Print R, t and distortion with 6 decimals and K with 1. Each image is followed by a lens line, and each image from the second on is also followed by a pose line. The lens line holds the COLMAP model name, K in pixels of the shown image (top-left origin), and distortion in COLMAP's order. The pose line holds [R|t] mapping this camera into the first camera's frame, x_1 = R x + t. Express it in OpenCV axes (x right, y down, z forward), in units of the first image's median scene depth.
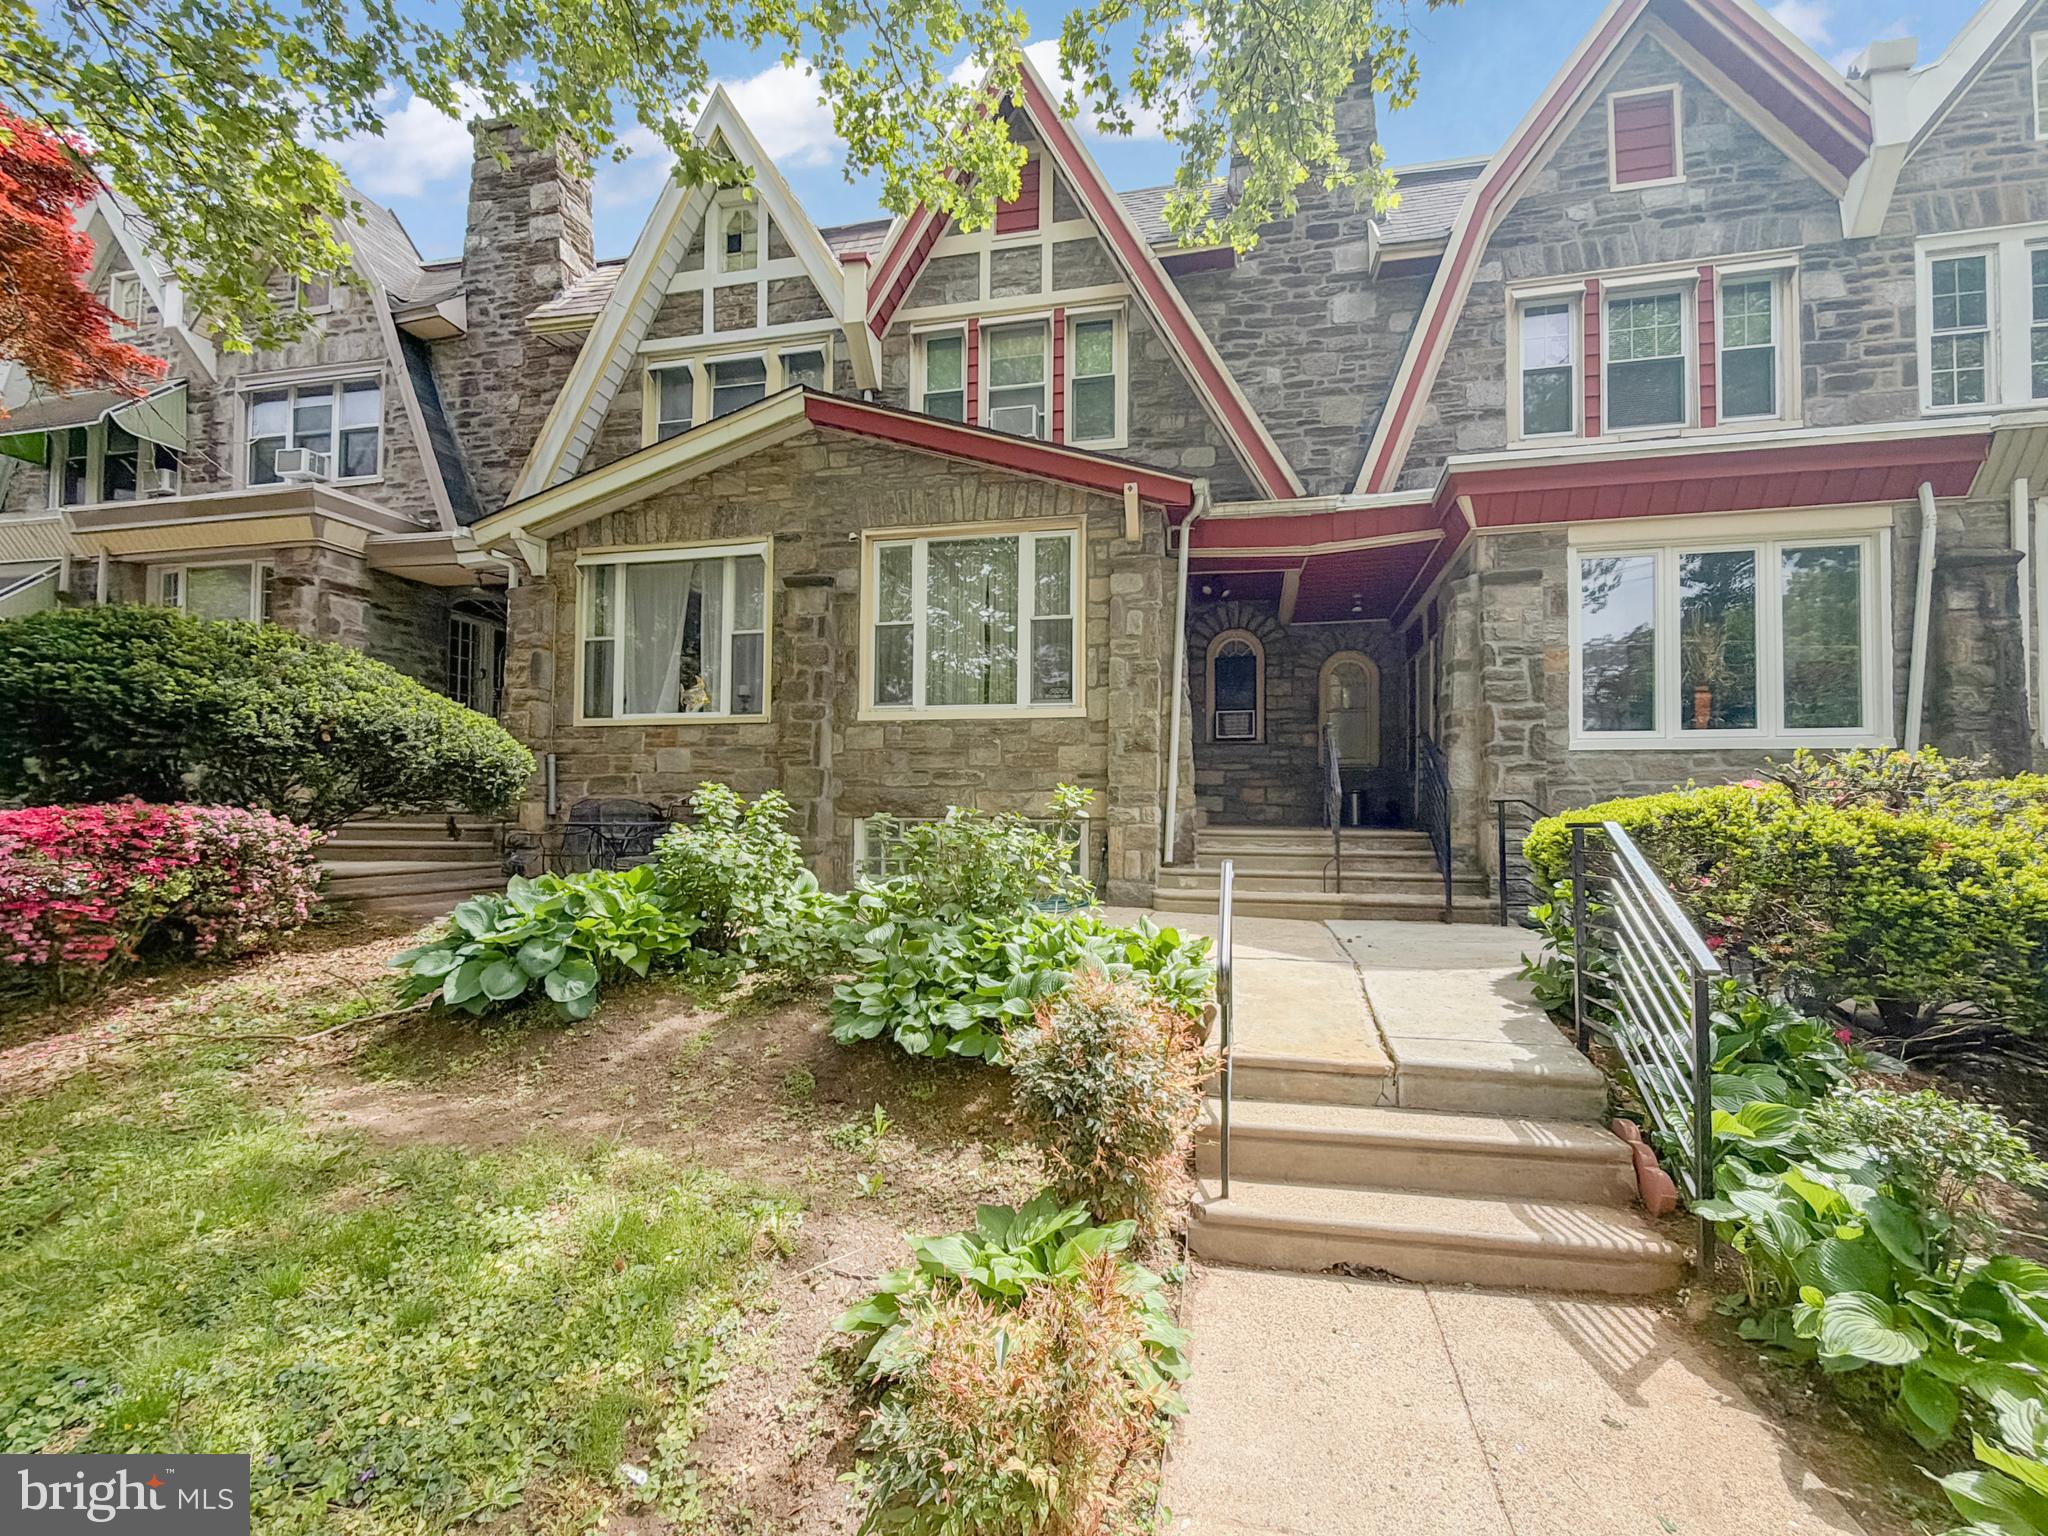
lens RADIAL K [[804.8, 0, 1019.4], [0, 804.8, 731.0], [0, 0, 1]] dist [-0.001398, -0.000046]
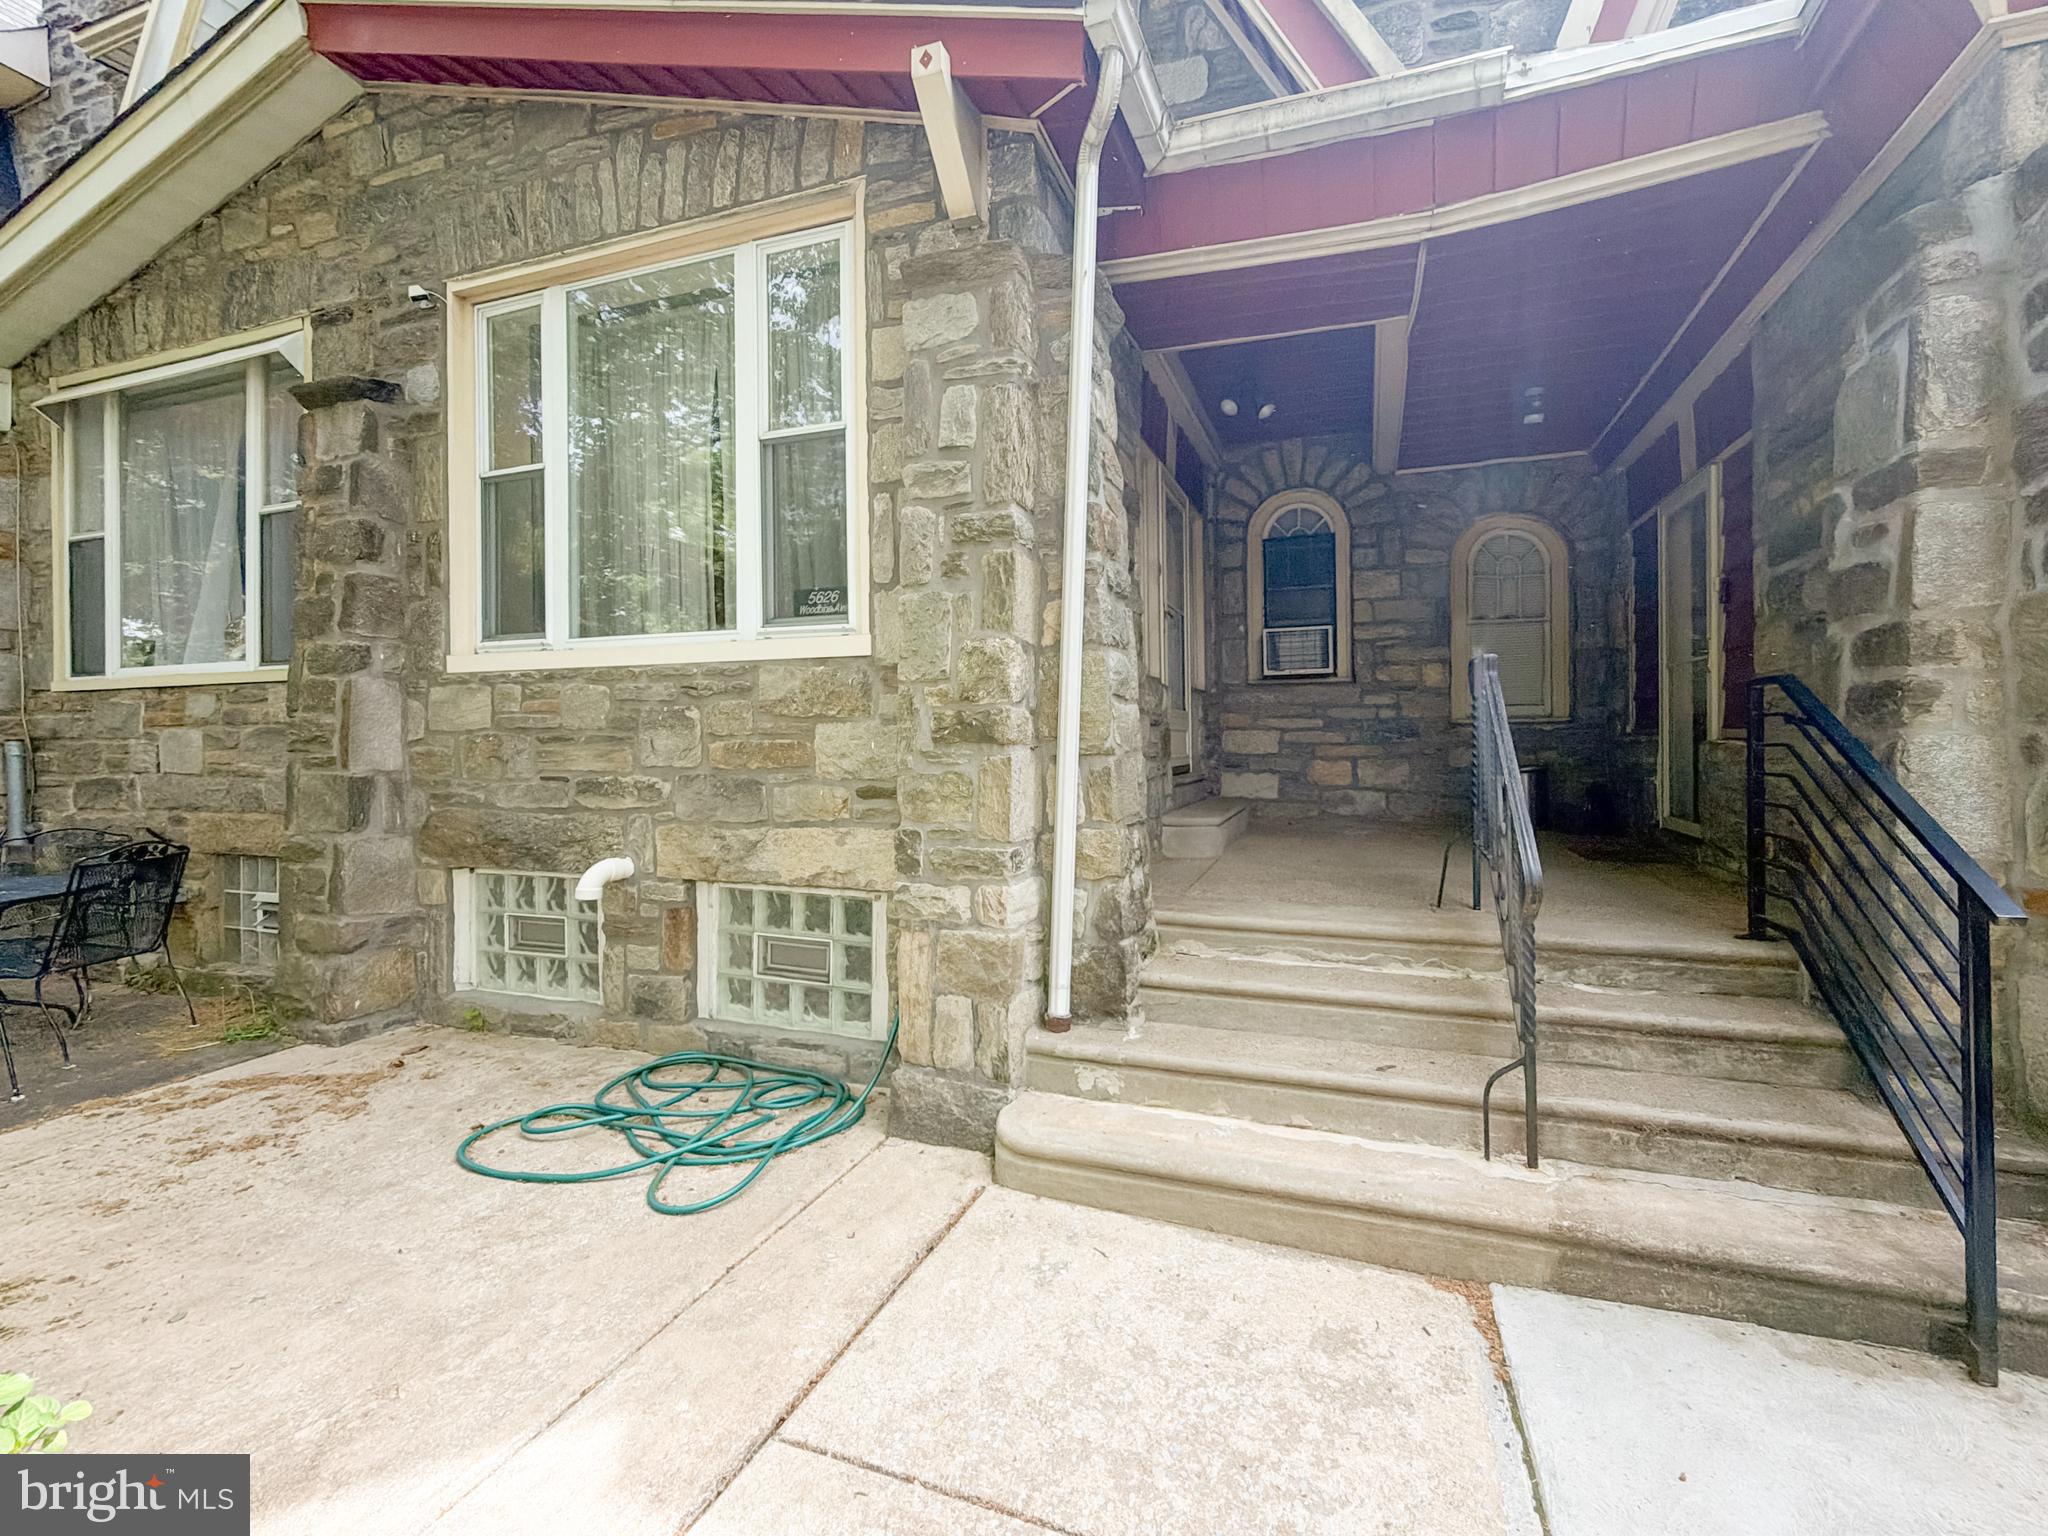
lens RADIAL K [[912.7, 0, 929.1], [0, 912.7, 685.6], [0, 0, 1]] dist [-0.000038, -0.000162]
pose [[0.987036, -0.019815, -0.159268, 0.175880], [0.024383, 0.999344, 0.026775, -0.012686], [0.158633, -0.030311, 0.986872, 0.489156]]
